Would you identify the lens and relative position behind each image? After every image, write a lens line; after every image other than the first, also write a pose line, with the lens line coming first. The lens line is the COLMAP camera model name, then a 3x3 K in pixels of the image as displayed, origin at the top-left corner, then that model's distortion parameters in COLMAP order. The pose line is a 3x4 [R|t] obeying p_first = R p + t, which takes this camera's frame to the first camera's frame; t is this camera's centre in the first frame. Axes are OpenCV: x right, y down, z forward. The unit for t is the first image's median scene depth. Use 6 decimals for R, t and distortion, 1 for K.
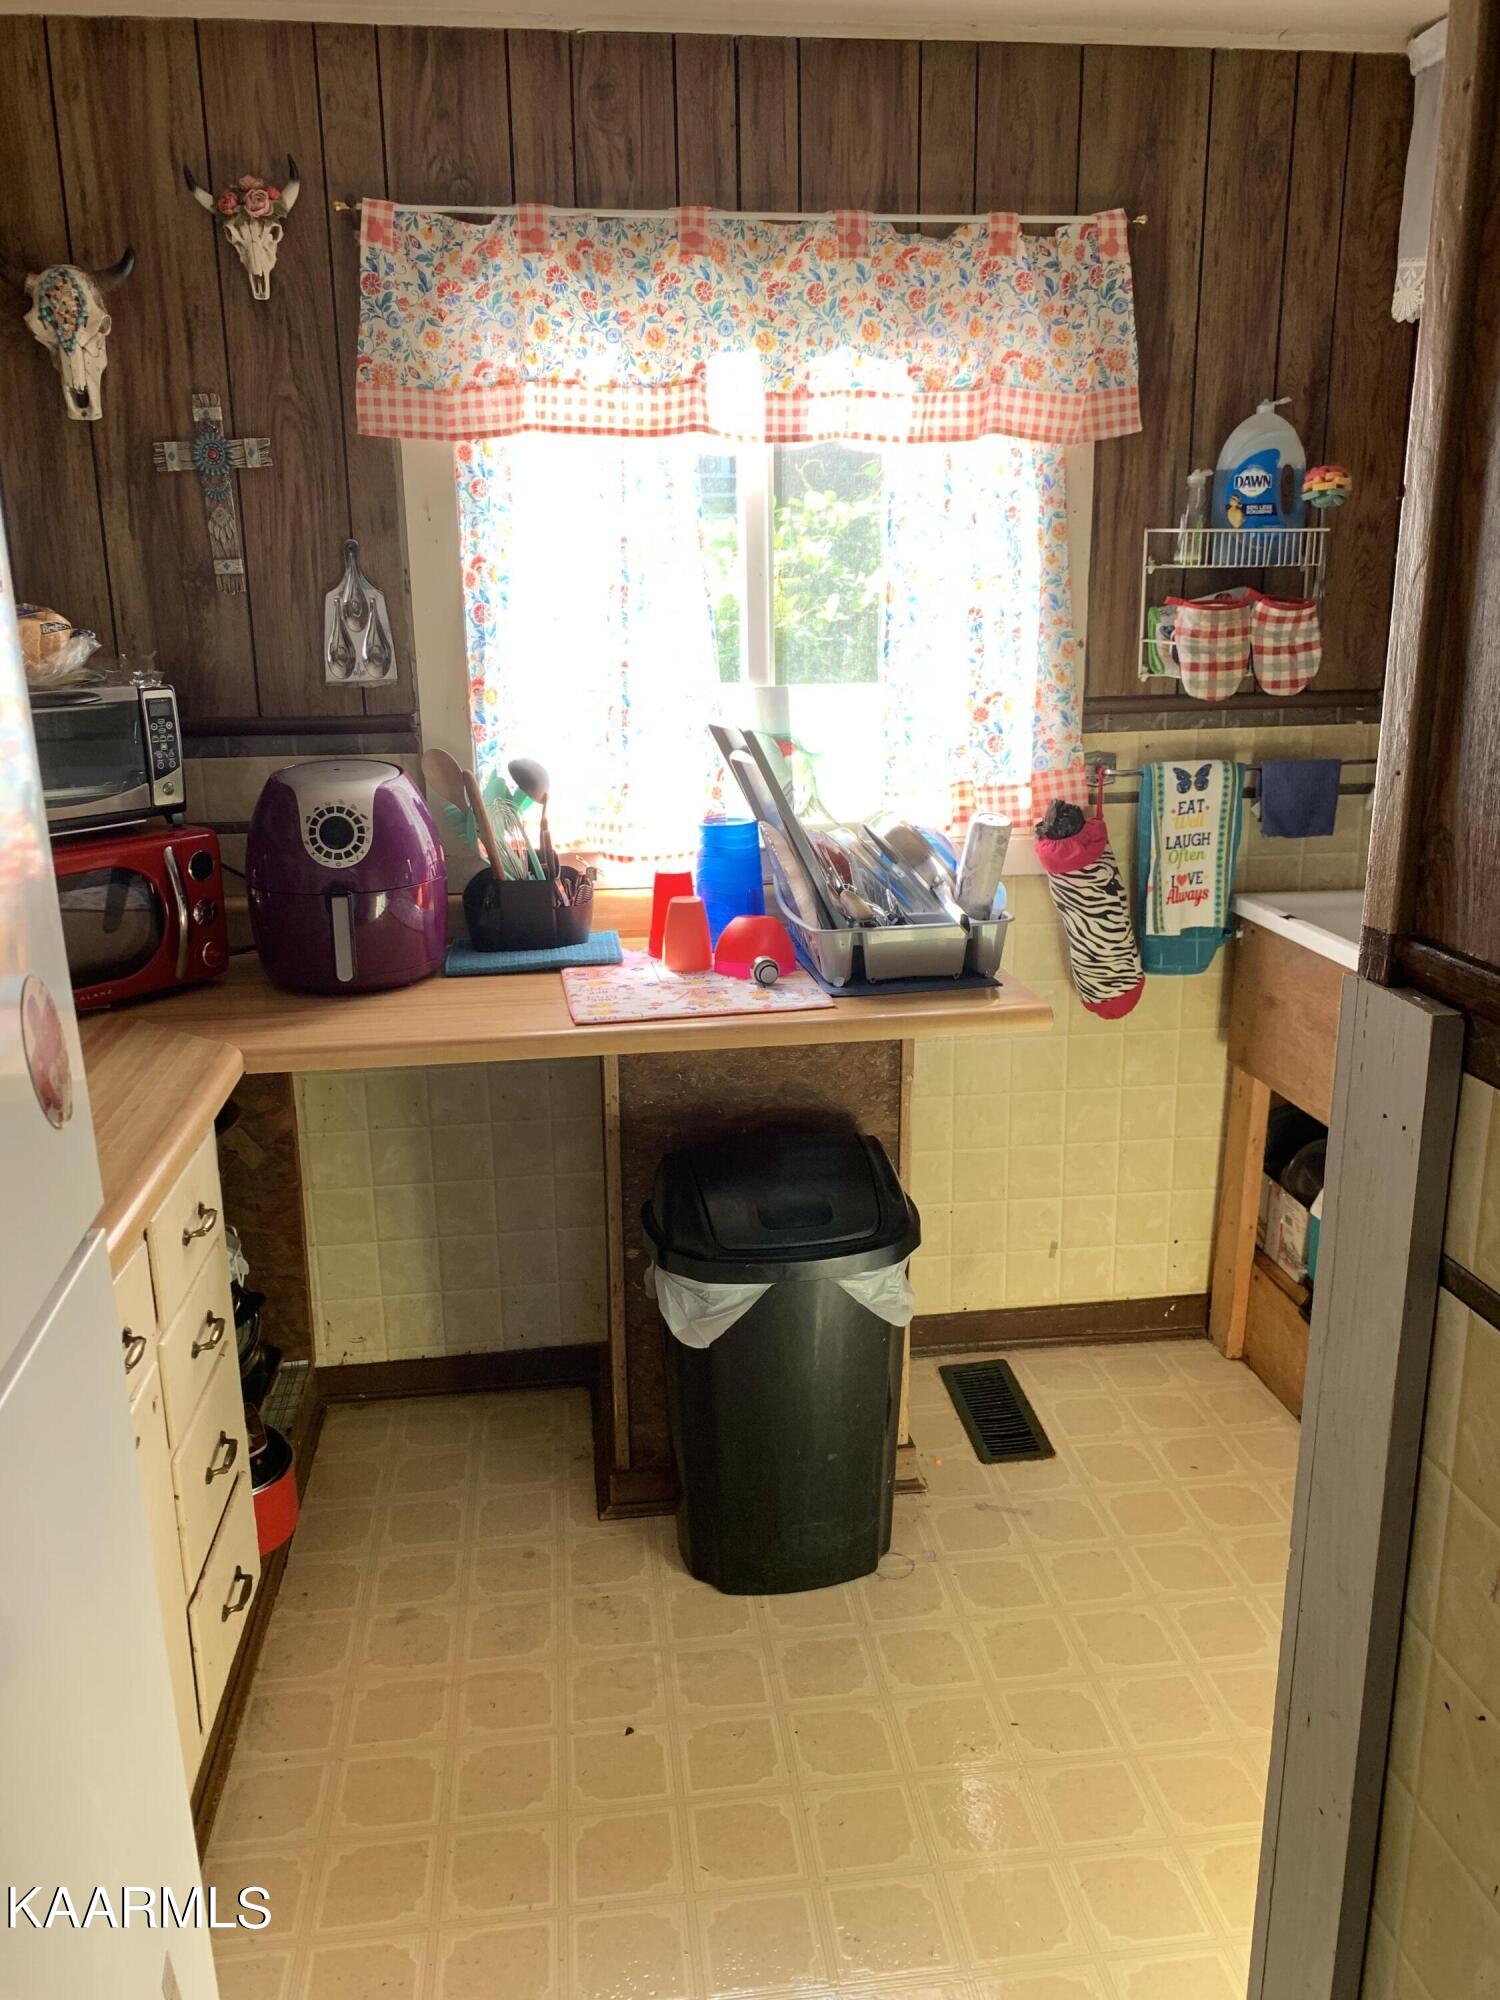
lens RADIAL K [[1541.5, 0, 750.0], [0, 1541.5, 1000.0], [0, 0, 1]] dist [-0.000704, -0.001693]
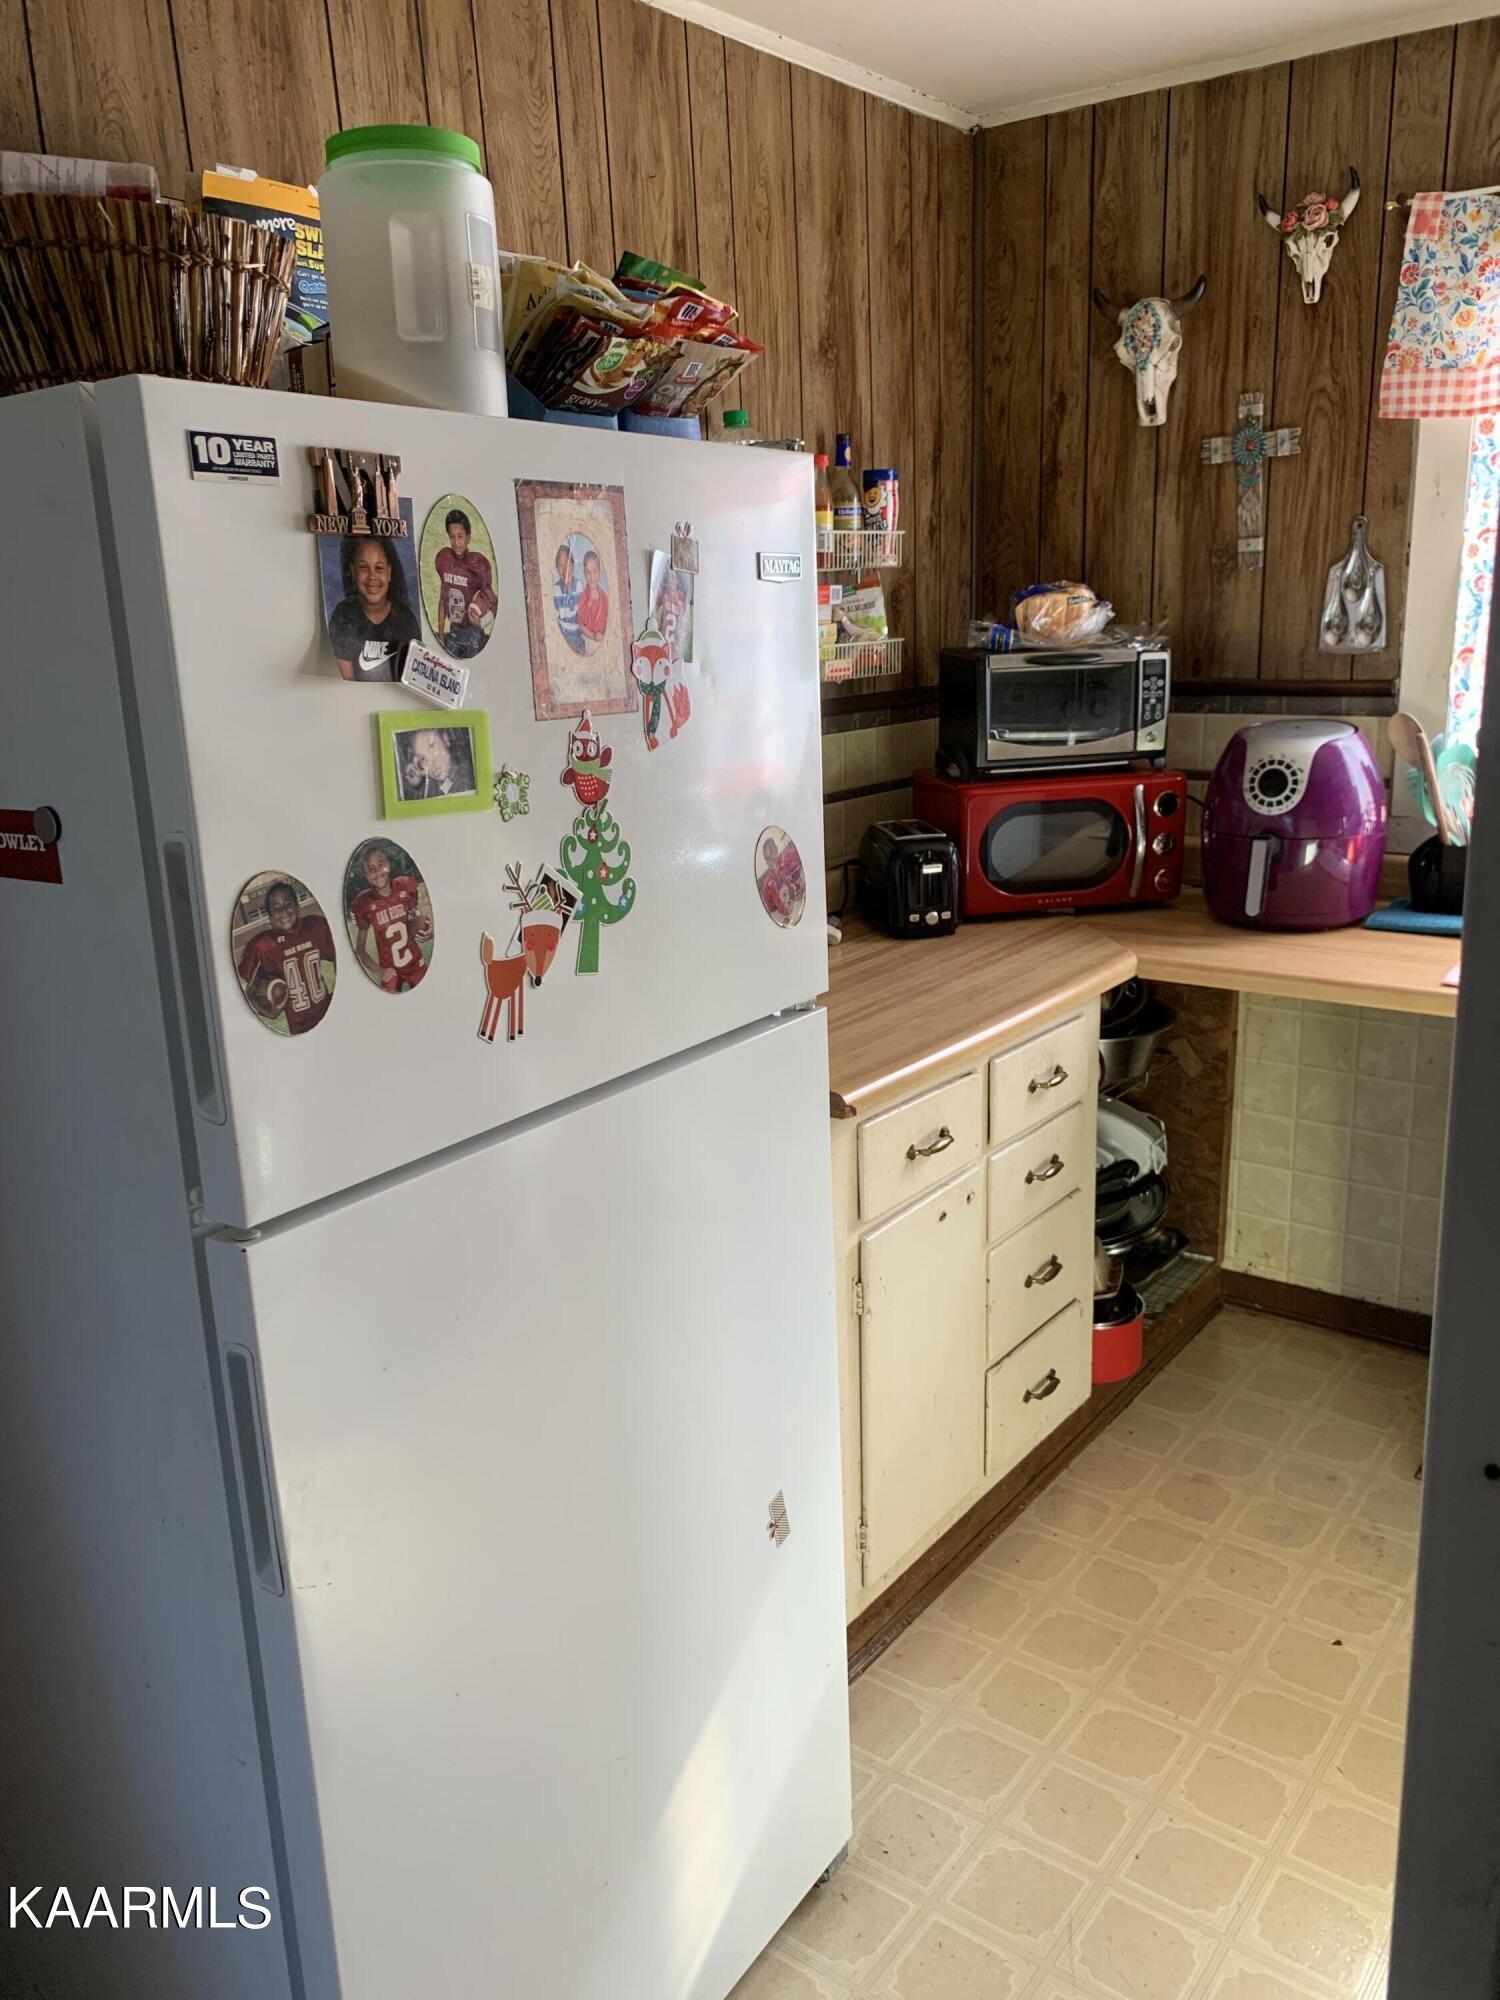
lens RADIAL K [[1541.5, 0, 750.0], [0, 1541.5, 1000.0], [0, 0, 1]] dist [-0.000704, -0.001693]
pose [[0.710178, 0.170877, -0.682970, 0.239665], [-0.159982, 0.983888, 0.079811, 0.016643], [0.685604, 0.052583, 0.726073, -0.058763]]
